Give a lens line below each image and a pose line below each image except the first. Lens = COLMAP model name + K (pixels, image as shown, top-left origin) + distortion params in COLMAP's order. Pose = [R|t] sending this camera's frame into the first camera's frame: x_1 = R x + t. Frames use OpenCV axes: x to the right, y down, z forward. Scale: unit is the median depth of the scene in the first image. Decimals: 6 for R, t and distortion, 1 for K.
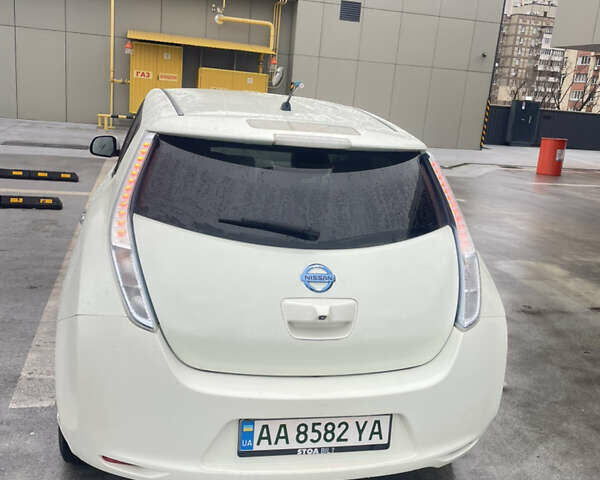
lens RADIAL K [[616.2, 0, 287.7], [0, 616.2, 216.7], [0, 0, 1]] dist [0.069589, -0.029008]
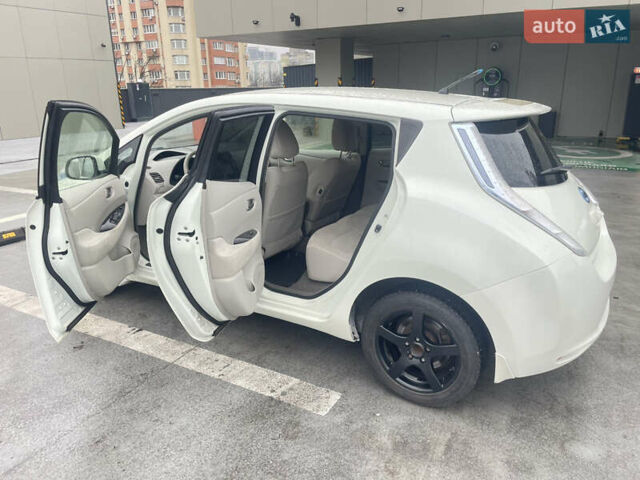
lens RADIAL K [[488.5, 0, 320.0], [0, 488.5, 240.0], [0, 0, 1]] dist [0.082319, -0.112643]
pose [[0.664182, -0.311579, 0.679545, -0.605214], [0.224192, 0.950182, 0.216546, -0.100239], [-0.713162, 0.008523, 0.700947, 0.283493]]
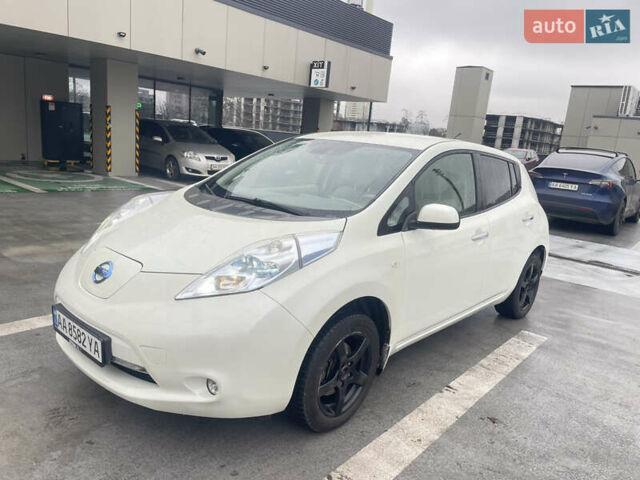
lens RADIAL K [[471.5, 0, 320.0], [0, 471.5, 240.0], [0, 0, 1]] dist [0.066590, -0.005751]
pose [[-0.582832, -0.305940, 0.752800, -0.666838], [0.038106, 0.915108, 0.401405, -0.344689], [-0.811699, 0.262638, -0.521696, 1.429583]]
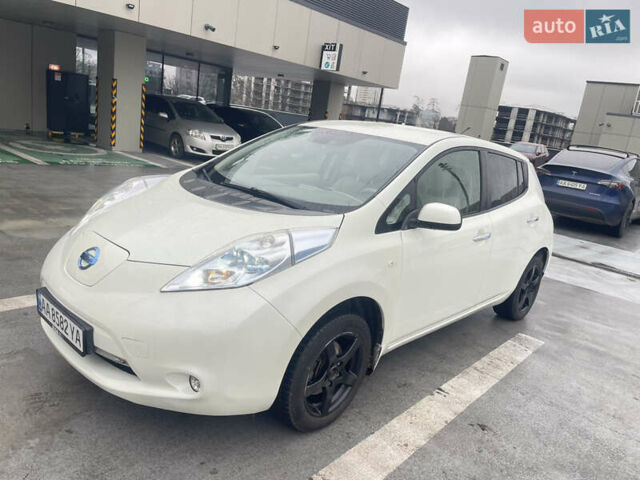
lens RADIAL K [[471.5, 0, 320.0], [0, 471.5, 240.0], [0, 0, 1]] dist [0.066590, -0.005751]
pose [[-0.560467, -0.360499, 0.745598, -0.654243], [-0.005732, 0.901956, 0.431790, -0.349264], [-0.828157, 0.237730, -0.507583, 1.409520]]
